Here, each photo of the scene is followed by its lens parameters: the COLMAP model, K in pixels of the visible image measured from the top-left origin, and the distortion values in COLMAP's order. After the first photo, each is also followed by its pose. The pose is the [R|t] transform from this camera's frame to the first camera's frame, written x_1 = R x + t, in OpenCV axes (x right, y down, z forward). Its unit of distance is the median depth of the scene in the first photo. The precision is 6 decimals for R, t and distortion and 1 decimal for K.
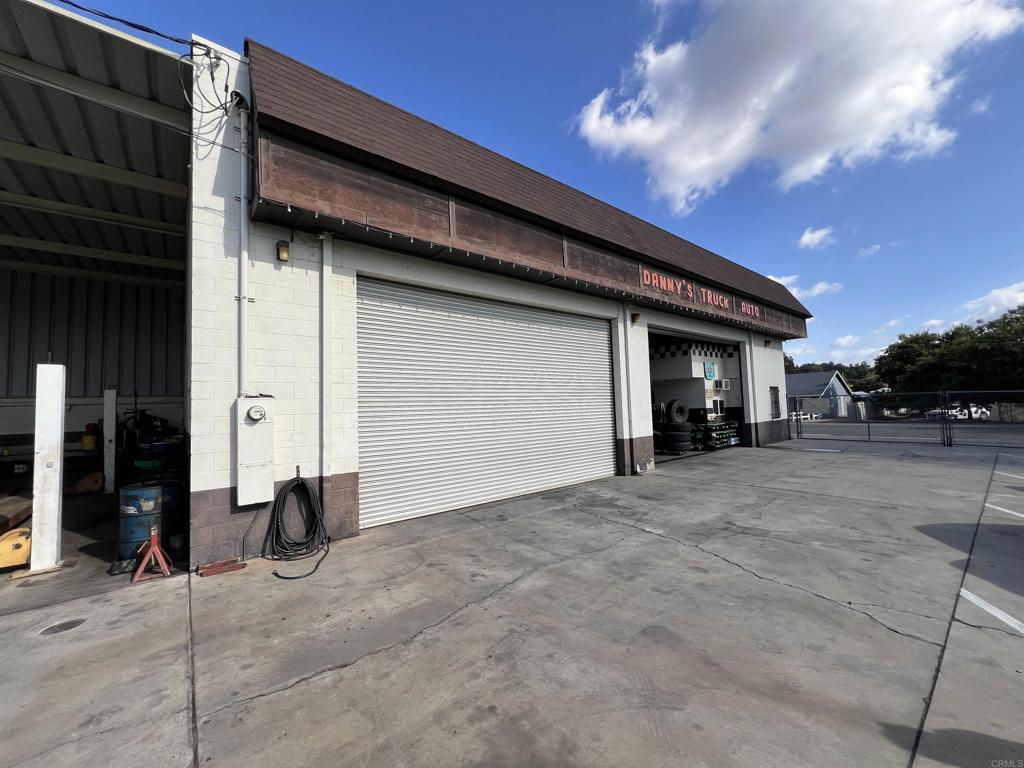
lens RADIAL K [[408.9, 0, 512.4], [0, 408.9, 386.6], [0, 0, 1]] dist [-0.000285, 0.000477]
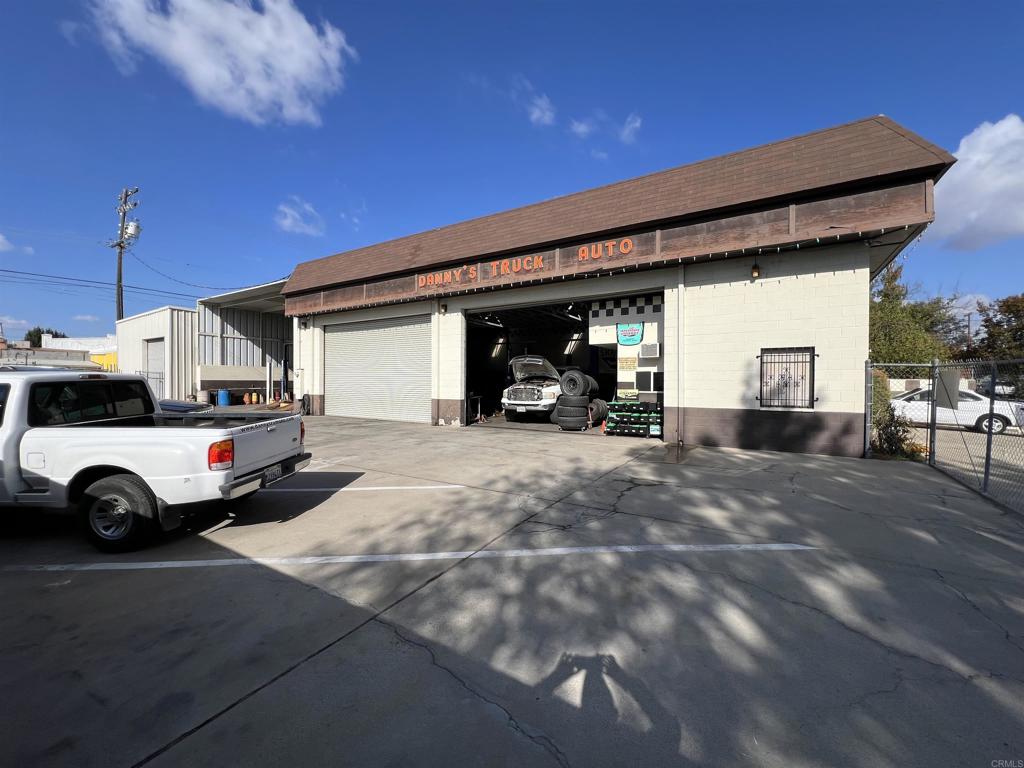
lens RADIAL K [[408.9, 0, 512.4], [0, 408.9, 386.6], [0, 0, 1]] dist [-0.000285, 0.000477]
pose [[0.326034, 0.048413, -0.944118, 3.385776], [0.034373, 0.997420, 0.063016, 0.014291], [0.944733, -0.052998, 0.323529, 1.620364]]
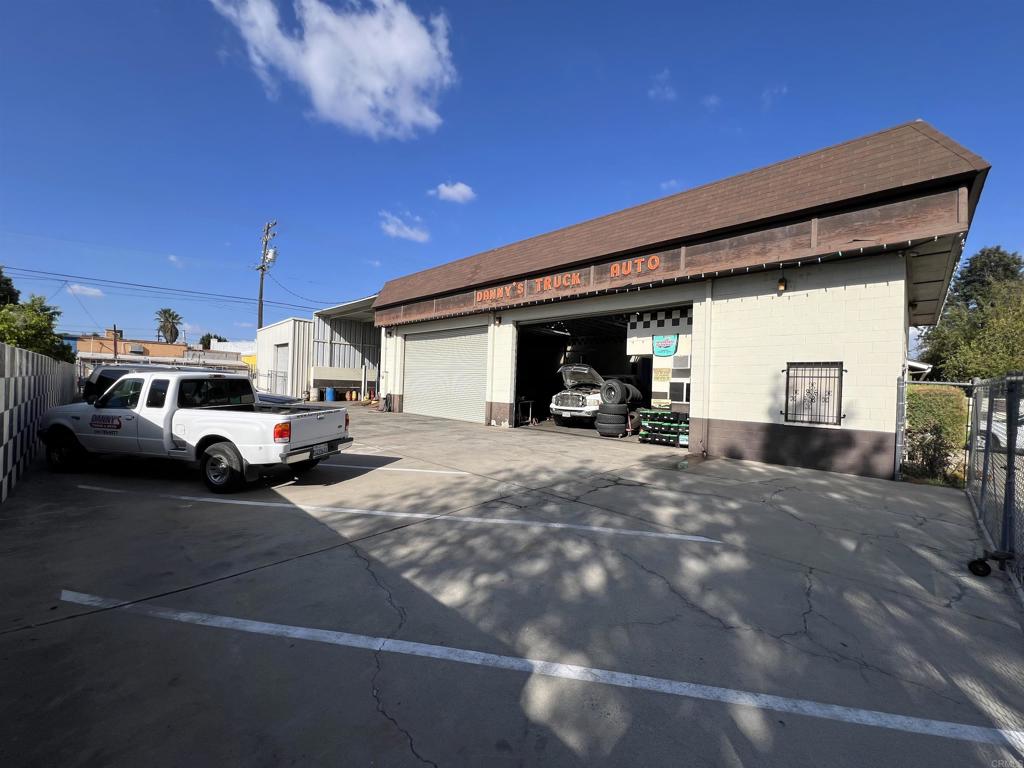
lens RADIAL K [[408.9, 0, 512.4], [0, 408.9, 386.6], [0, 0, 1]] dist [-0.000285, 0.000477]
pose [[0.110505, 0.042916, -0.992949, 3.673506], [0.014939, 0.998883, 0.044835, 0.005660], [0.993763, -0.019788, 0.109740, 1.860598]]
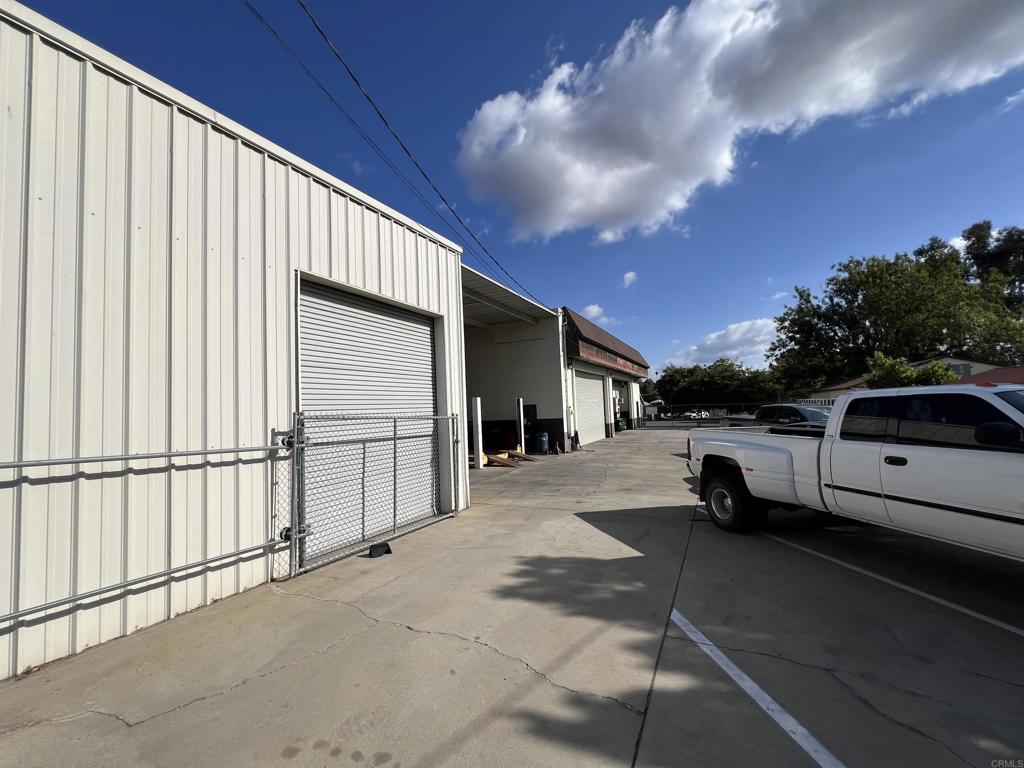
lens RADIAL K [[408.9, 0, 512.4], [0, 408.9, 386.6], [0, 0, 1]] dist [-0.000285, 0.000477]
pose [[0.913173, 0.019448, 0.407107, -2.645858], [-0.011186, 0.999681, -0.022664, -0.072495], [-0.407418, 0.016143, 0.913099, -2.170841]]
